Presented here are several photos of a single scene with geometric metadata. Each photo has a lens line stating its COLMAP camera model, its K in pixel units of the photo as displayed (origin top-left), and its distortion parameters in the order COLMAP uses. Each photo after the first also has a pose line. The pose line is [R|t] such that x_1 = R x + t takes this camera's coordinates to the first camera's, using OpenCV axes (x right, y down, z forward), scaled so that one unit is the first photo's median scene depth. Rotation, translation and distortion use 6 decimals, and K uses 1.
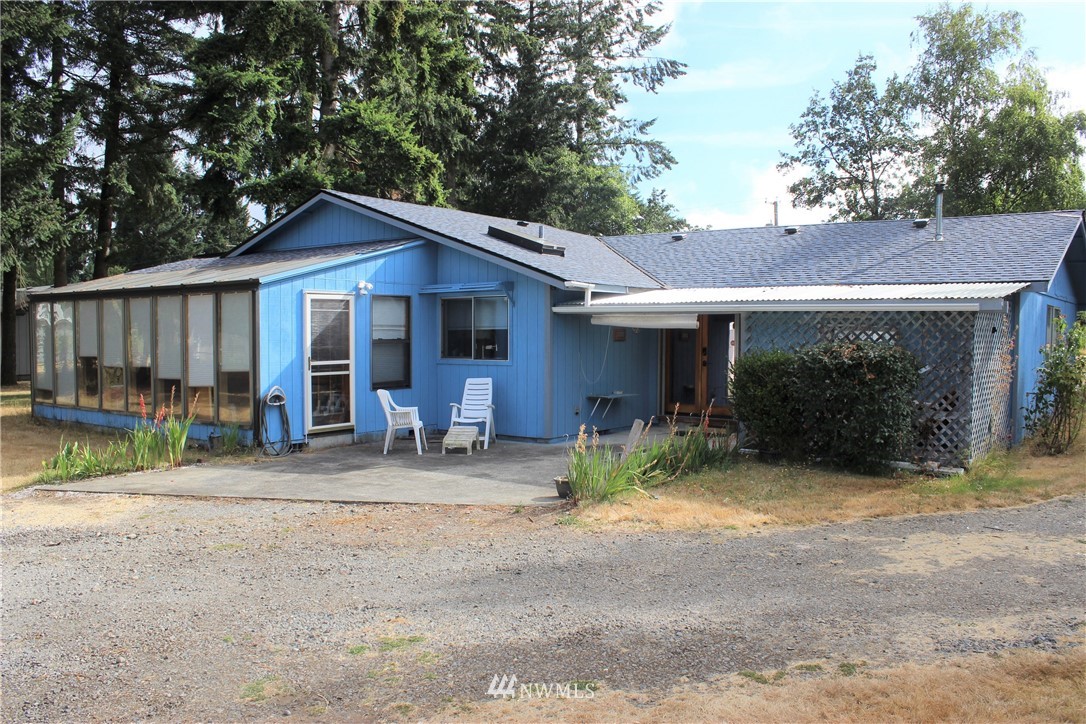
lens RADIAL K [[906.2, 0, 545.7], [0, 906.2, 373.2], [0, 0, 1]] dist [-0.172556, 0.160727]
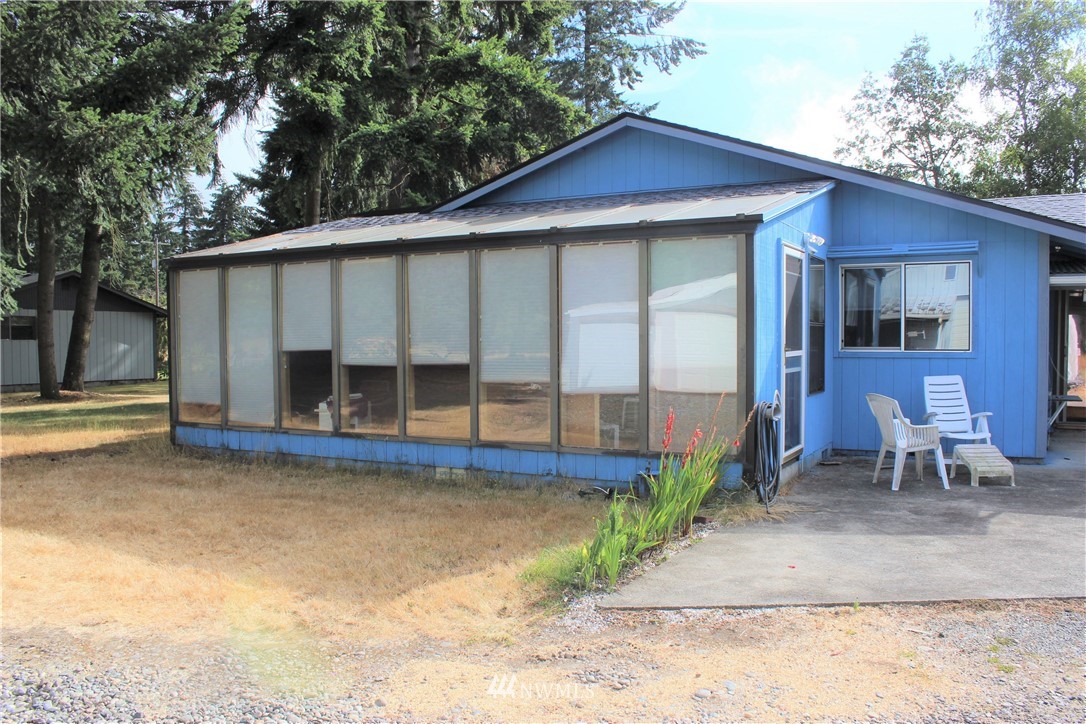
lens RADIAL K [[906.2, 0, 545.7], [0, 906.2, 373.2], [0, 0, 1]] dist [-0.172556, 0.160727]
pose [[0.990605, -0.010983, 0.136311, -0.278524], [0.011731, 0.999920, -0.004686, 0.001798], [-0.136249, 0.006241, 0.990655, 0.208259]]
